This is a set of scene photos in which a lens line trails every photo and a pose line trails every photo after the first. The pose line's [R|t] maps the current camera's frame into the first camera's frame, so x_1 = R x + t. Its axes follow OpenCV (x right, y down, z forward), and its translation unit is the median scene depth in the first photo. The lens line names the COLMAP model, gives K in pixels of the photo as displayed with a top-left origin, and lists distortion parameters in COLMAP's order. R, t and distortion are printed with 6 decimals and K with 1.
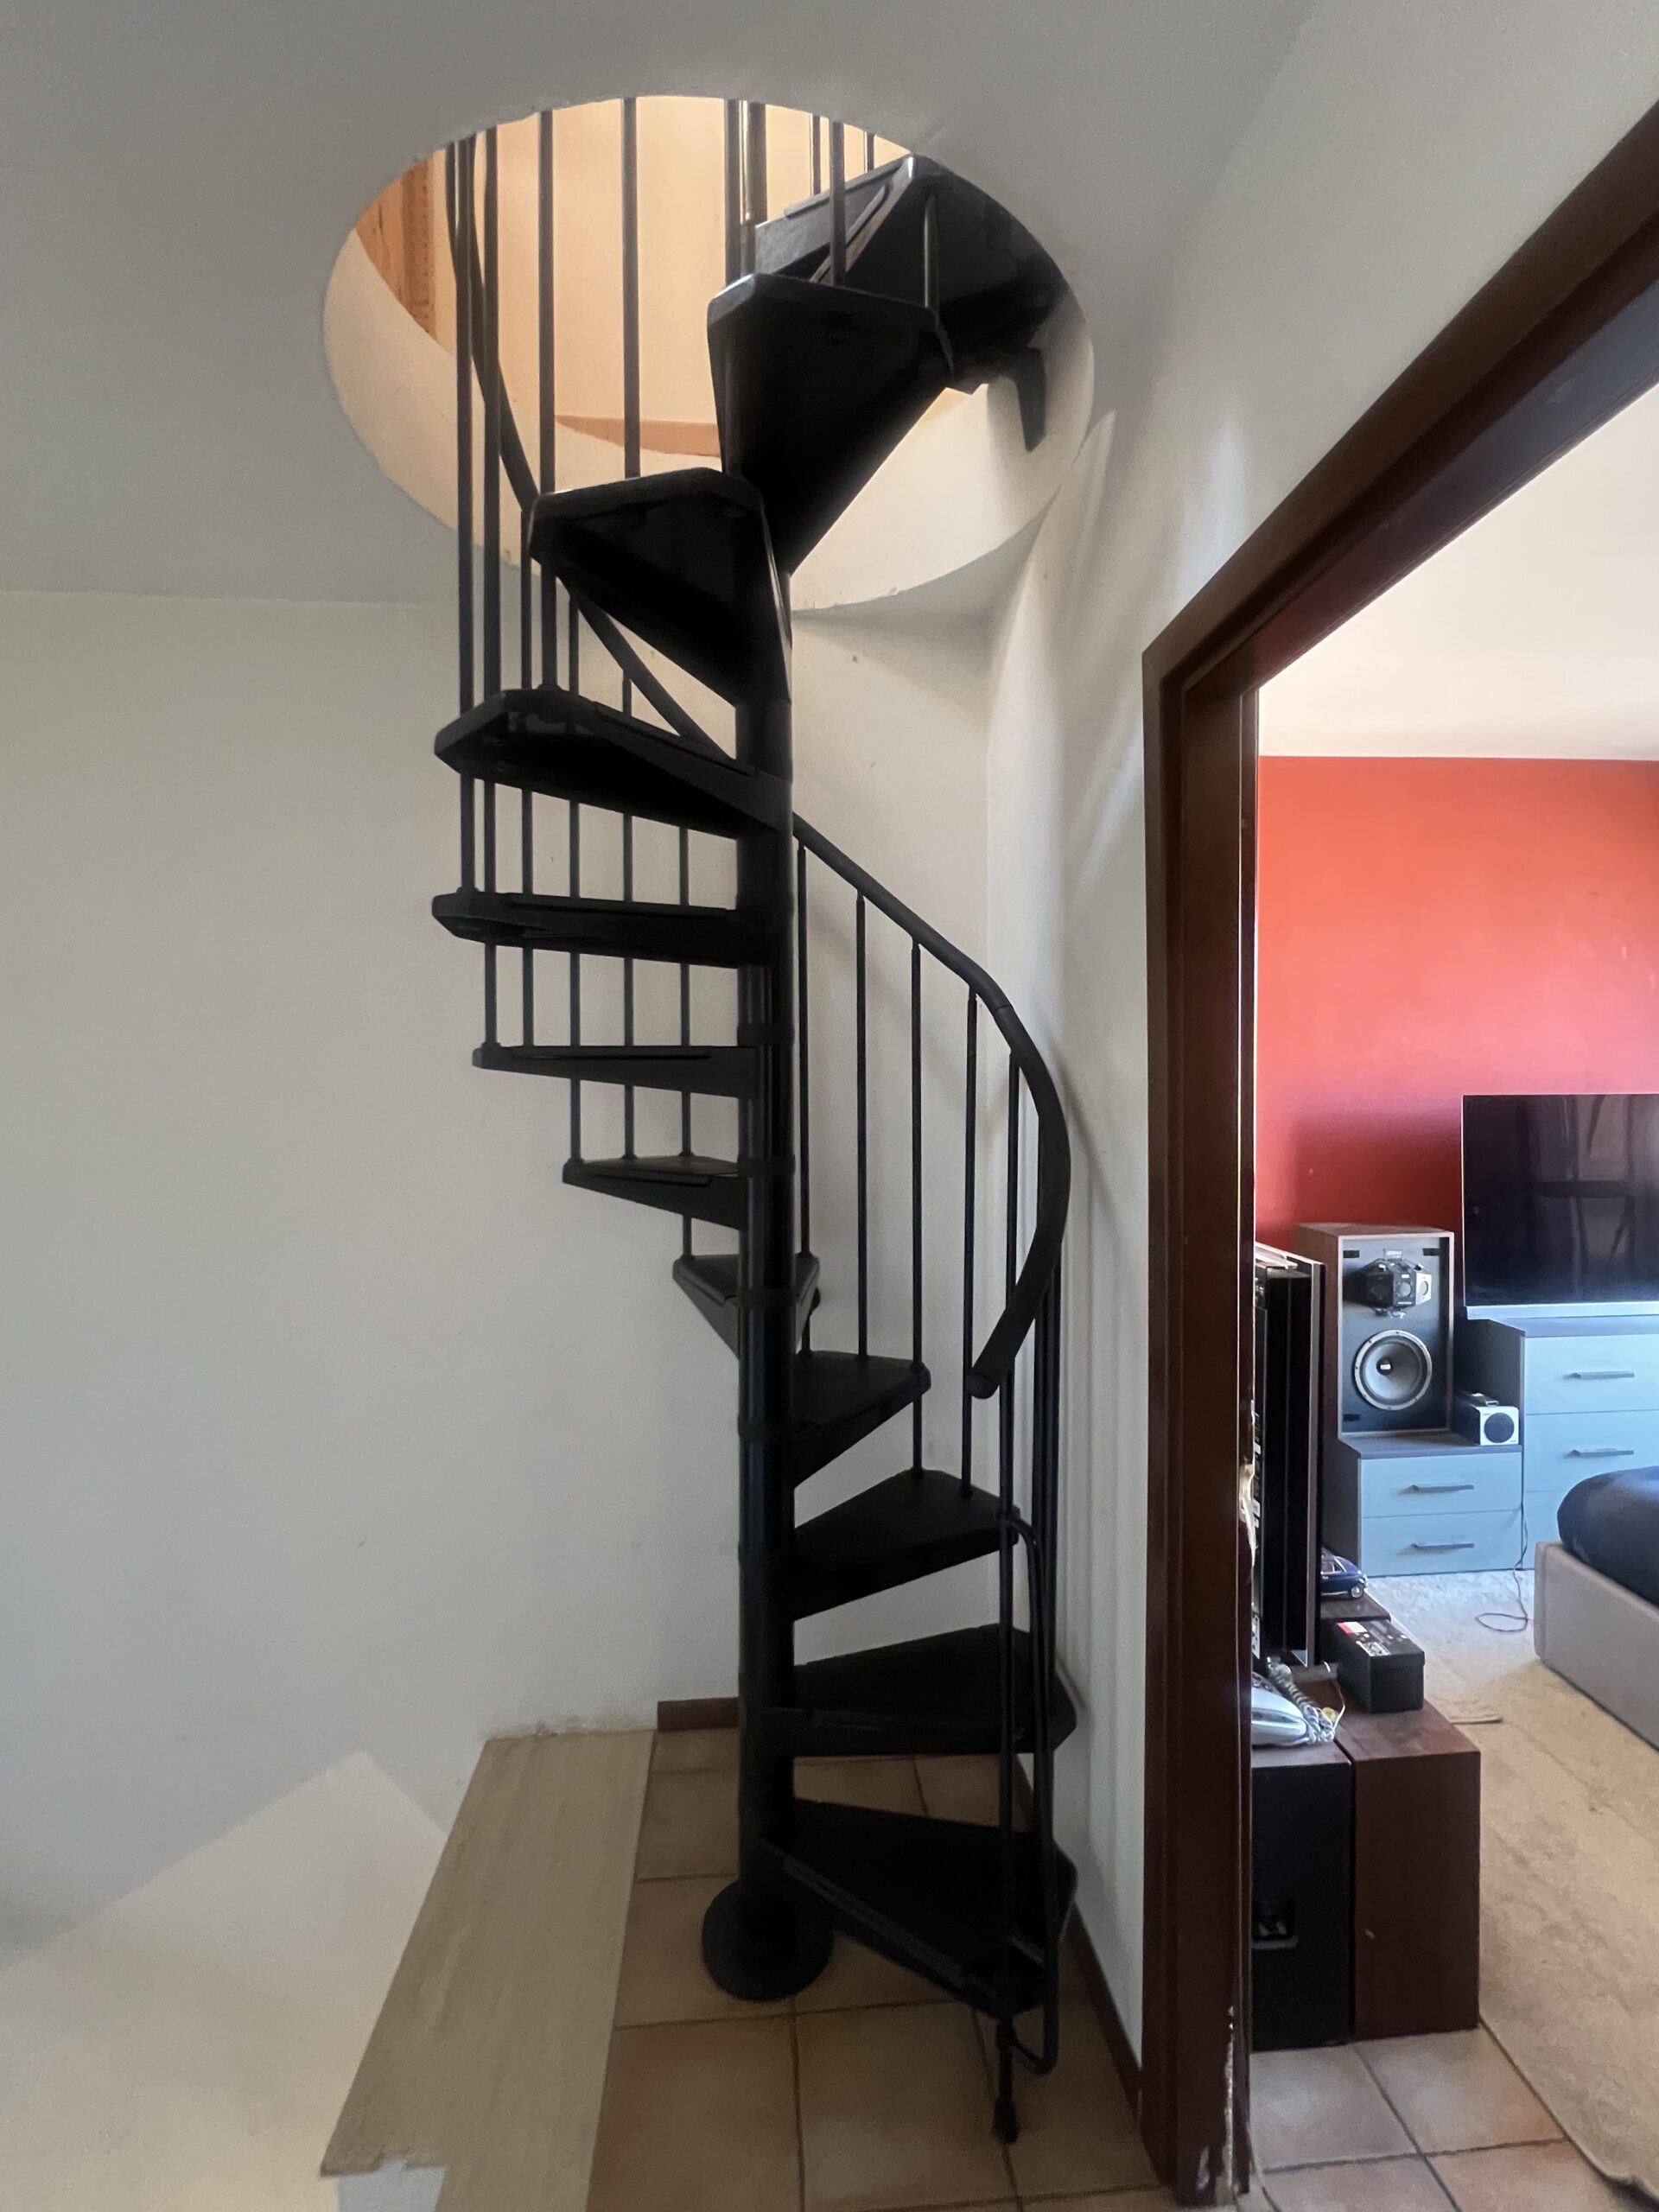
lens RADIAL K [[998.9, 0, 829.5], [0, 998.9, 1106.0], [0, 0, 1]] dist [0.002593, 0.001051]
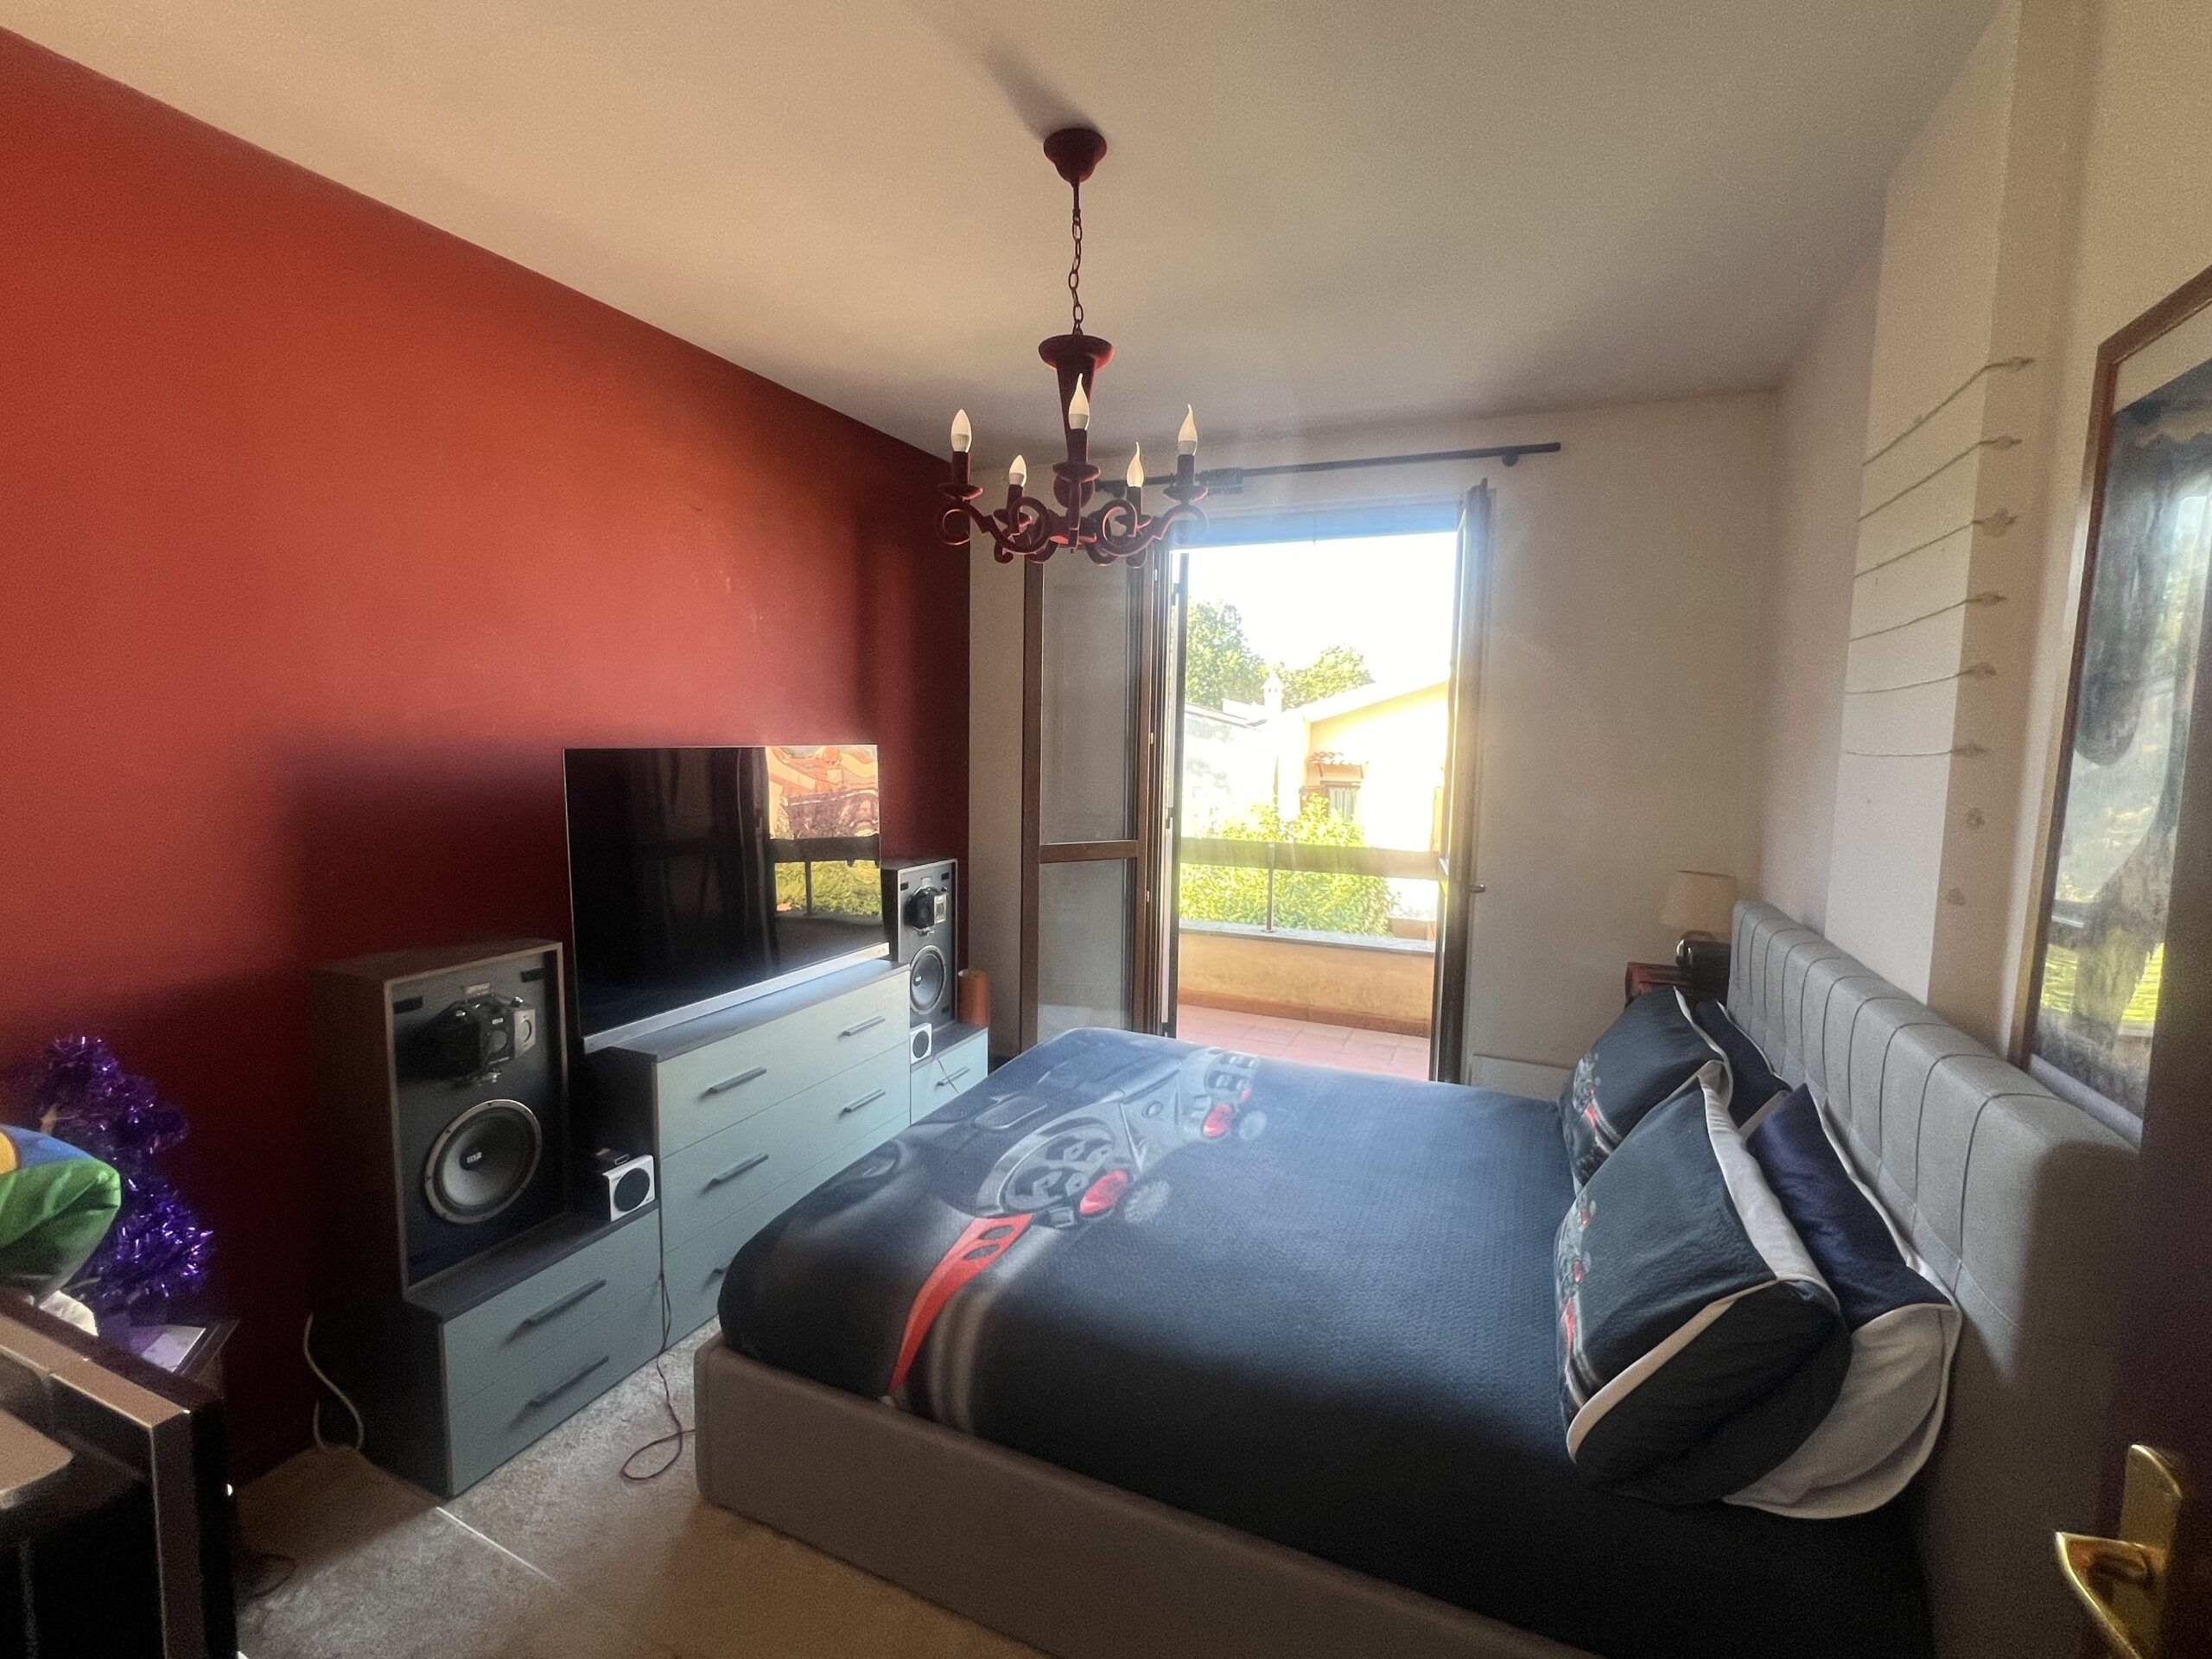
lens RADIAL K [[998.9, 0, 1106.0], [0, 998.9, 829.5], [0, 0, 1]] dist [0.002593, 0.001051]
pose [[0.467960, -0.071376, 0.880862, 0.184039], [0.009033, 0.997067, 0.075993, -0.004759], [-0.883703, -0.027605, 0.467233, 0.327172]]
